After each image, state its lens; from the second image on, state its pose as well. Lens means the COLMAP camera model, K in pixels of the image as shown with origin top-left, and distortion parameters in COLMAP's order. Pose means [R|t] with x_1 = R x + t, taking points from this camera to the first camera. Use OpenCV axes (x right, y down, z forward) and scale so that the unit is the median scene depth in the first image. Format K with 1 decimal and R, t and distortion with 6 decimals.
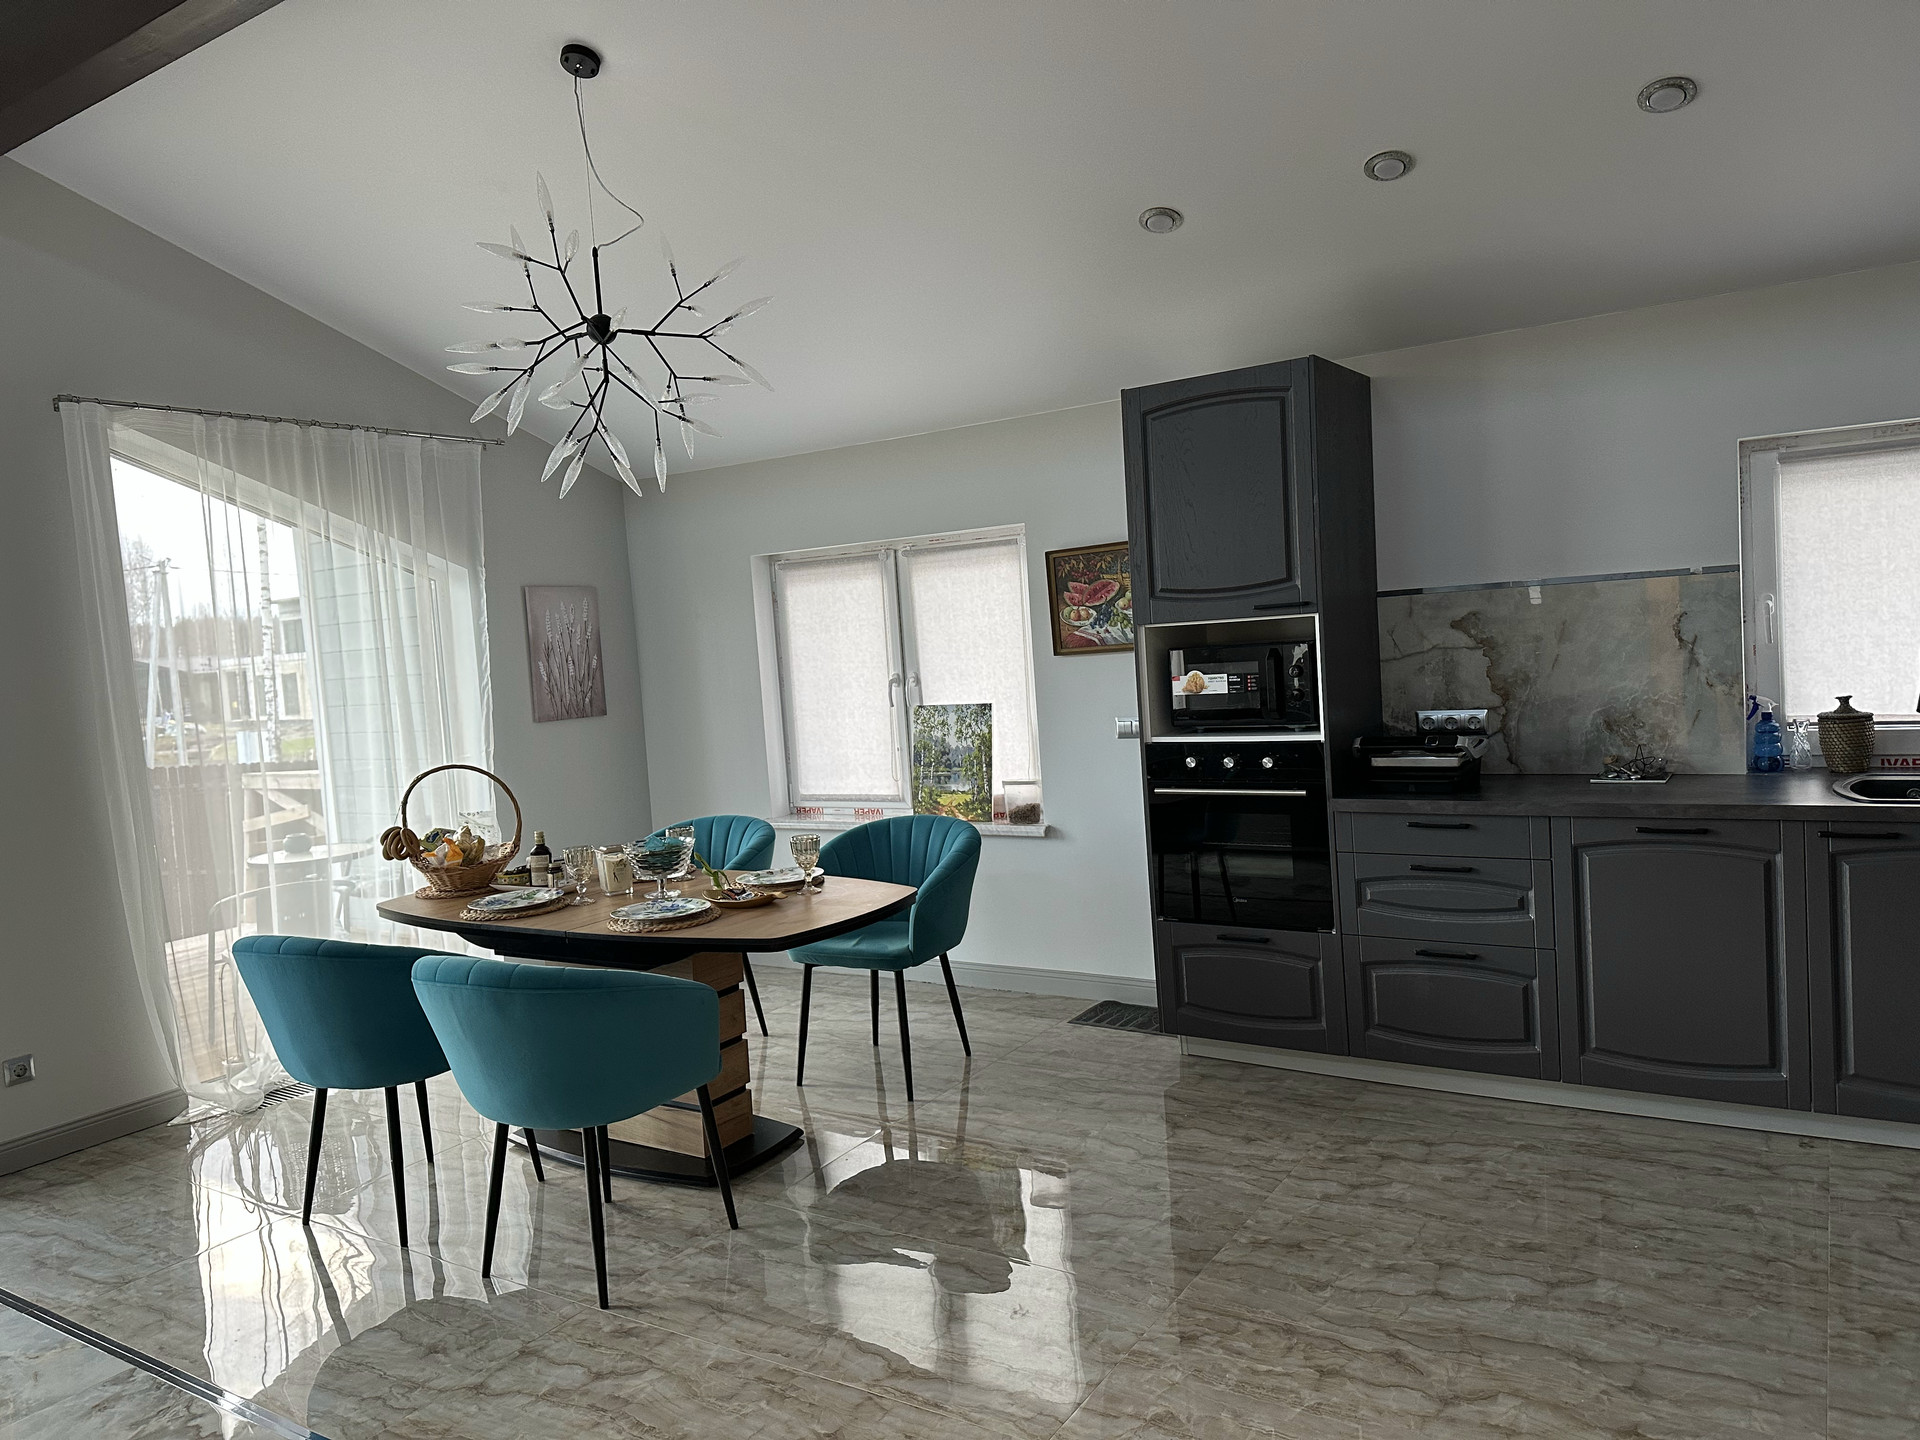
lens RADIAL K [[1327.0, 0, 962.6], [0, 1327.0, 718.3], [0, 0, 1]] dist [0.085992, -0.096219]
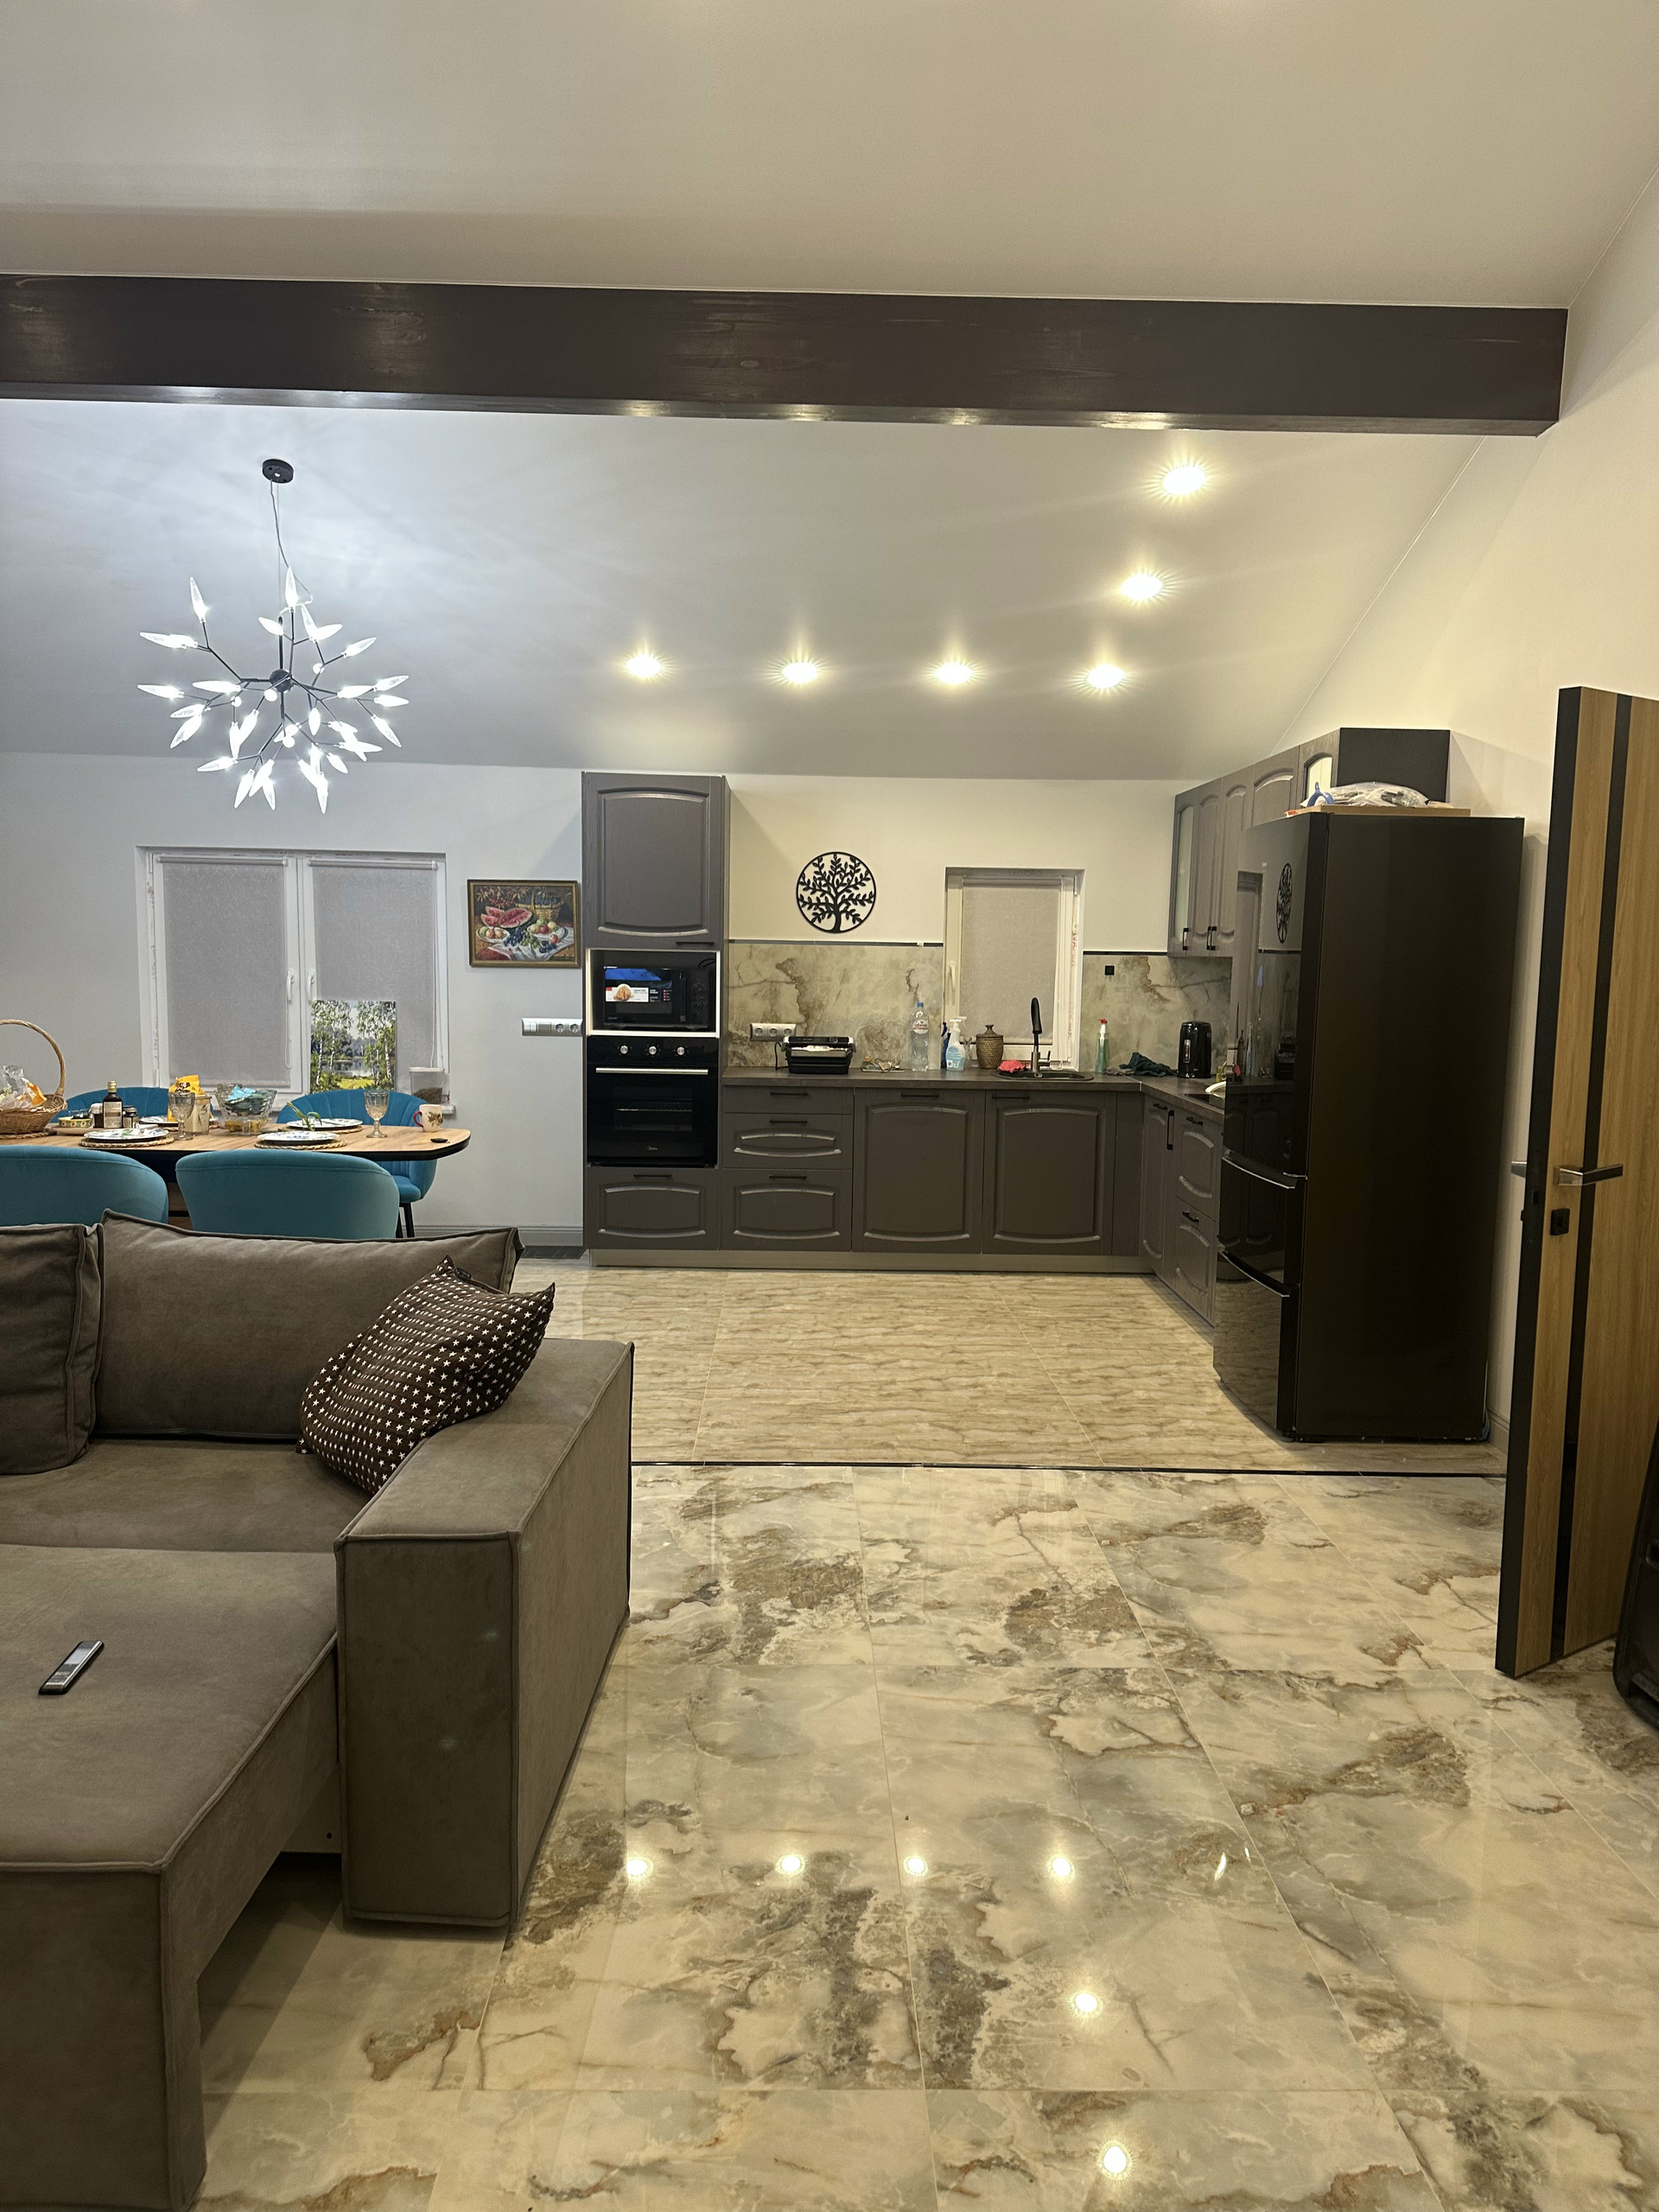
lens RADIAL K [[1528.8, 0, 830.7], [0, 1528.8, 1123.2], [0, 0, 1]] dist [0.085992, -0.096219]
pose [[0.823591, 0.019178, 0.566860, -0.541919], [-0.036763, 0.999132, 0.019611, 0.068973], [-0.565991, -0.036990, 0.823581, -0.430438]]
